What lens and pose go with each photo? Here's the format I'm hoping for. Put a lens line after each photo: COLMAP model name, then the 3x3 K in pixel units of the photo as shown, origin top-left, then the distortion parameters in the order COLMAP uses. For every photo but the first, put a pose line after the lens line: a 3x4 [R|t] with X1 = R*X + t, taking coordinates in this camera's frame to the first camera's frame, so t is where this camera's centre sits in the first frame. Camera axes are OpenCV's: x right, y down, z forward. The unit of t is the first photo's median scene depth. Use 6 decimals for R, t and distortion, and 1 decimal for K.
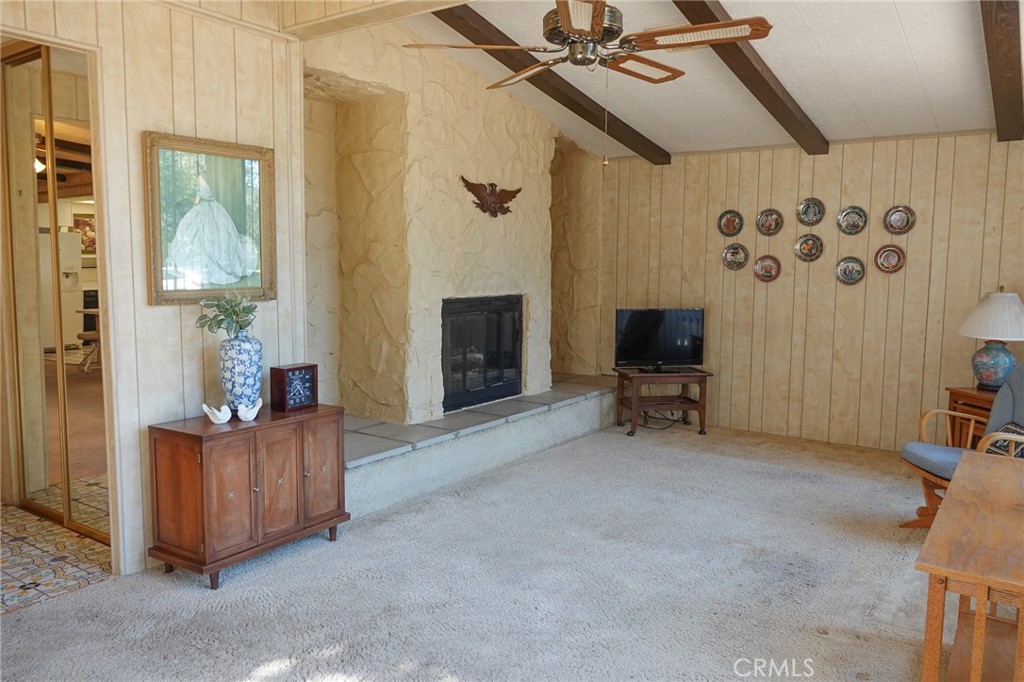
lens RADIAL K [[723.6, 0, 512.7], [0, 723.6, 336.5], [0, 0, 1]] dist [0.004046, -0.002805]
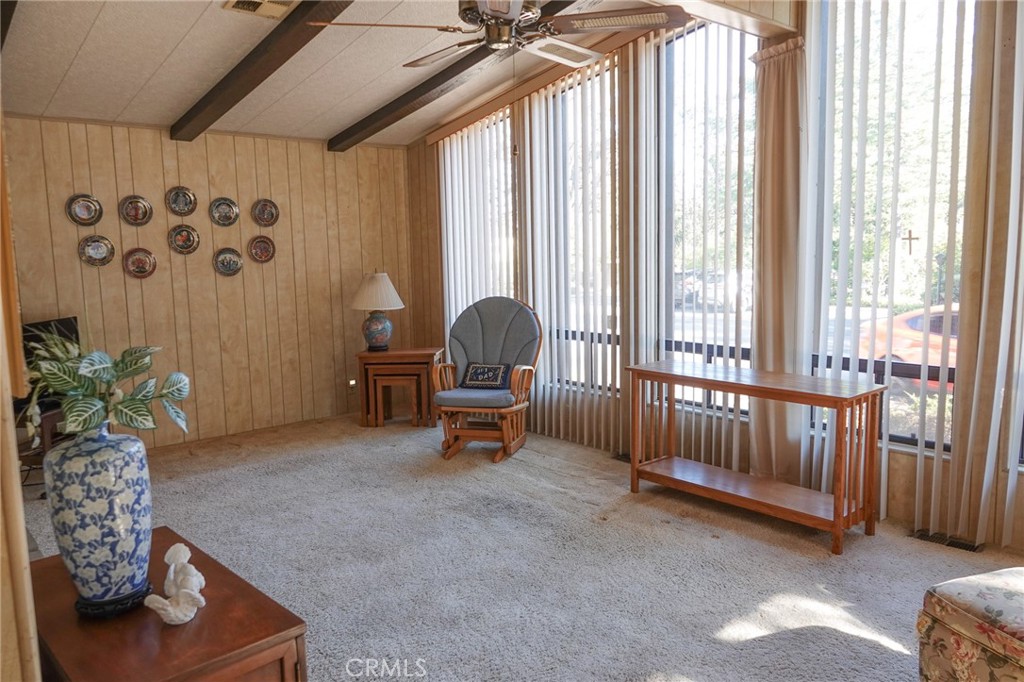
lens RADIAL K [[723.6, 0, 513.5], [0, 723.6, 337.9], [0, 0, 1]] dist [0.004046, -0.002805]
pose [[0.271378, -0.136284, 0.952775, -0.411979], [0.123737, 0.986650, 0.105885, -0.044822], [-0.954486, 0.089159, 0.284619, 0.350409]]
